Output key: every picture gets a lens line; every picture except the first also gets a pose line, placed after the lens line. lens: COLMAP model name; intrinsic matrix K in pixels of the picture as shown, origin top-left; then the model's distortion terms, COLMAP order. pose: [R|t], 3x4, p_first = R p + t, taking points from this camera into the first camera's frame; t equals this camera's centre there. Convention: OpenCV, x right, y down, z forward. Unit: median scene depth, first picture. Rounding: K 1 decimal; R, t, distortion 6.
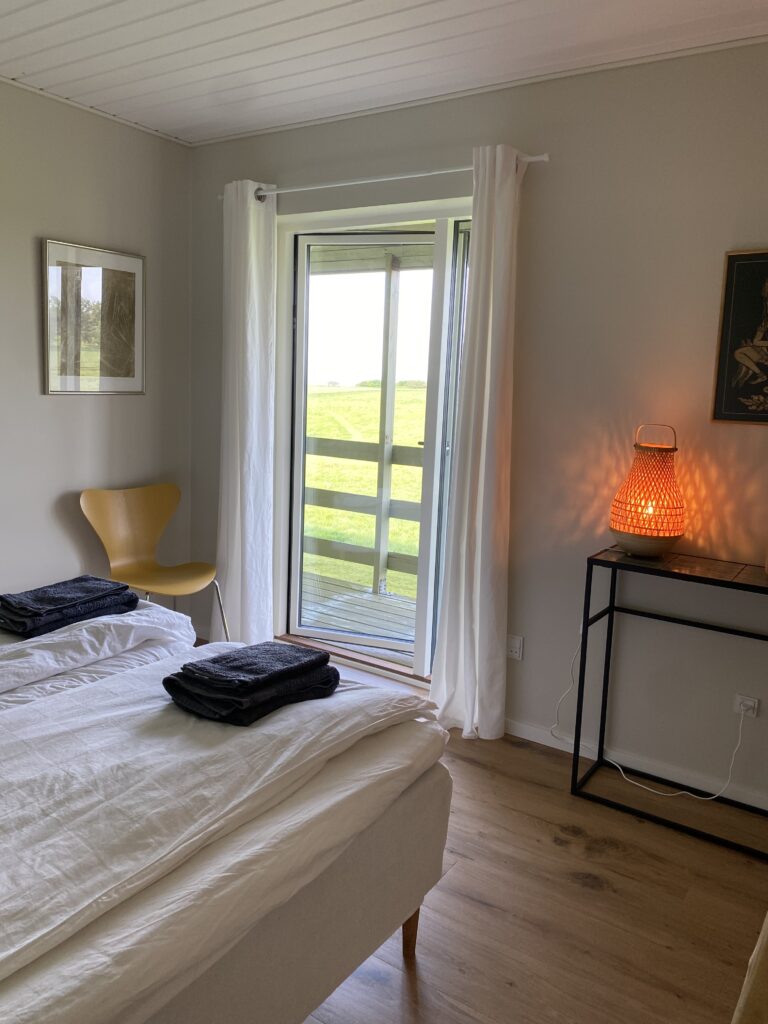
lens RADIAL K [[782.8, 0, 384.8], [0, 782.8, 490.8], [0, 0, 1]] dist [0.050369, -0.050322]
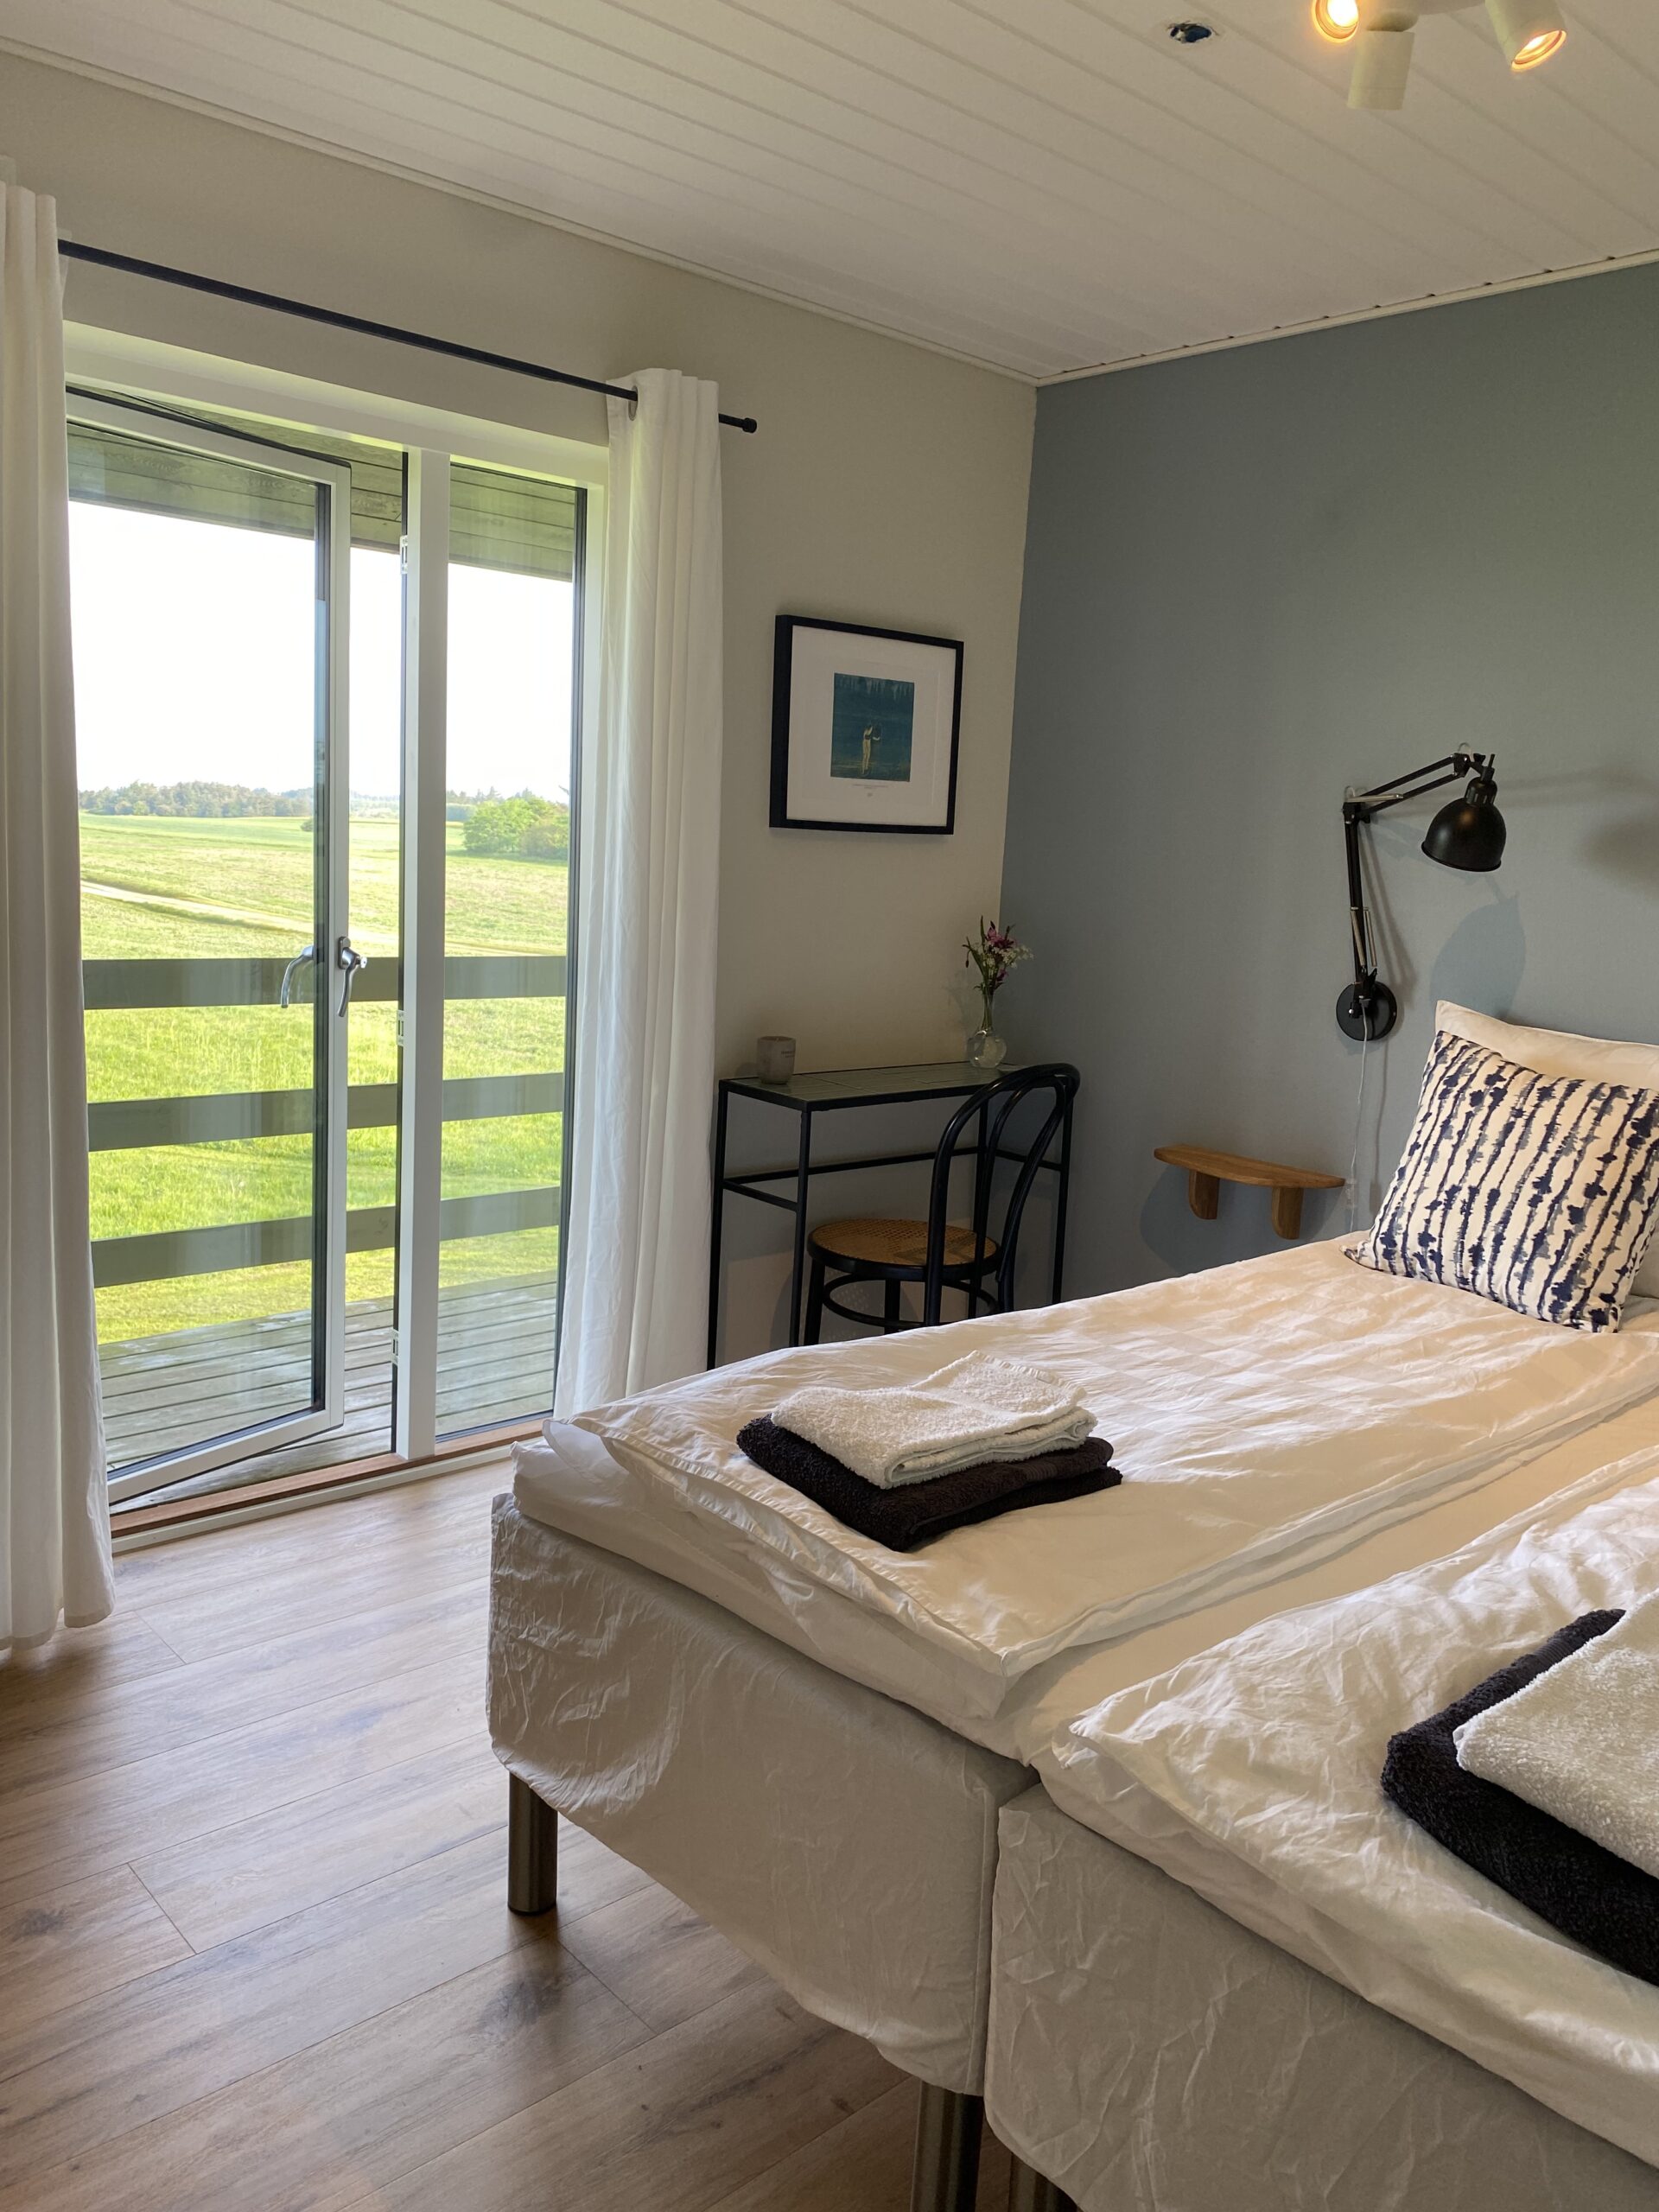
lens RADIAL K [[1691.0, 0, 833.0], [0, 1691.0, 1088.7], [0, 0, 1]] dist [0.050369, -0.050322]
pose [[0.230180, -0.182563, 0.955870, -1.265281], [0.087738, 0.982138, 0.166452, -0.182493], [-0.969185, 0.045552, 0.242086, 0.792510]]
